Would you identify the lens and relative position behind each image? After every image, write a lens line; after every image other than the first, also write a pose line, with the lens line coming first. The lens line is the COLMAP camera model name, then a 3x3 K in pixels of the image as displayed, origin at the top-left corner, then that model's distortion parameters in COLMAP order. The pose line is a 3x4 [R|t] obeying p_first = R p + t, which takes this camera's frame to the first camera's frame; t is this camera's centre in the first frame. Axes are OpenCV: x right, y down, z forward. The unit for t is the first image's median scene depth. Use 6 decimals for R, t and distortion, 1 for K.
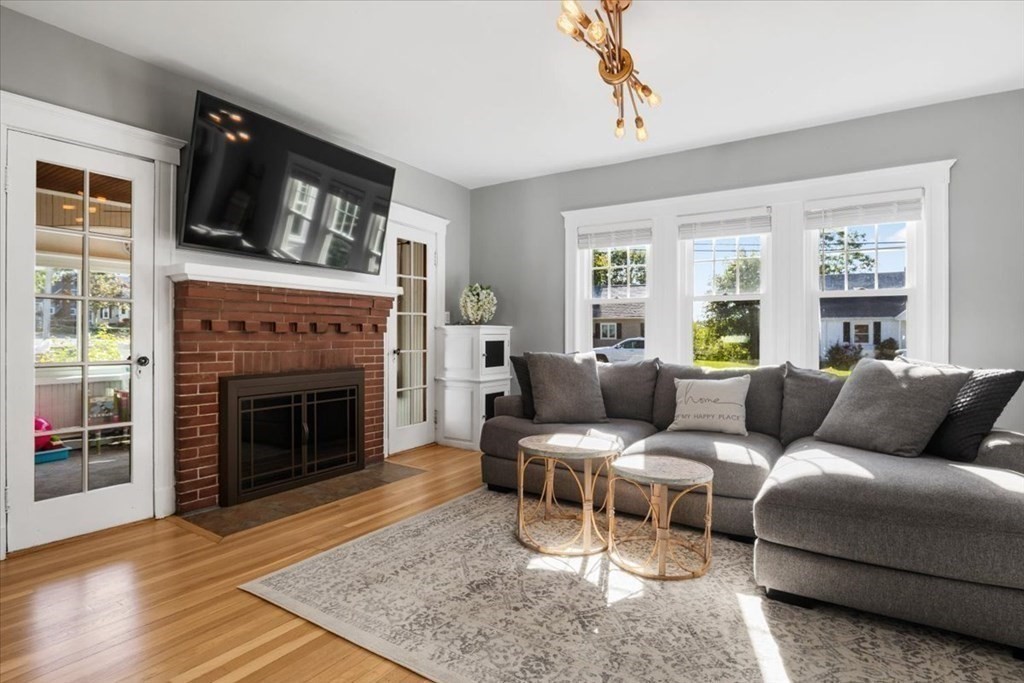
lens RADIAL K [[512.4, 0, 516.2], [0, 512.4, 327.9], [0, 0, 1]] dist [-0.006065, -0.000833]
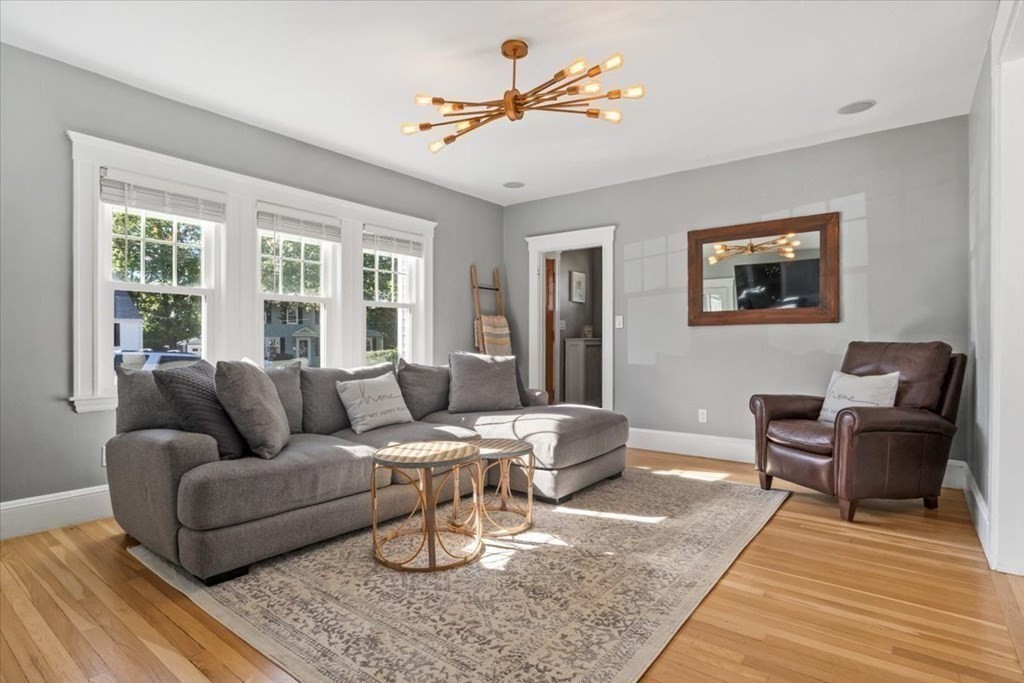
lens RADIAL K [[517.9, 0, 515.7], [0, 517.9, 342.2], [0, 0, 1]] dist [-0.023978, -0.000742]
pose [[0.084018, -0.005437, 0.996449, -0.988859], [-0.013512, 0.999887, 0.006595, 0.021612], [-0.996373, -0.014018, 0.083935, 0.916419]]
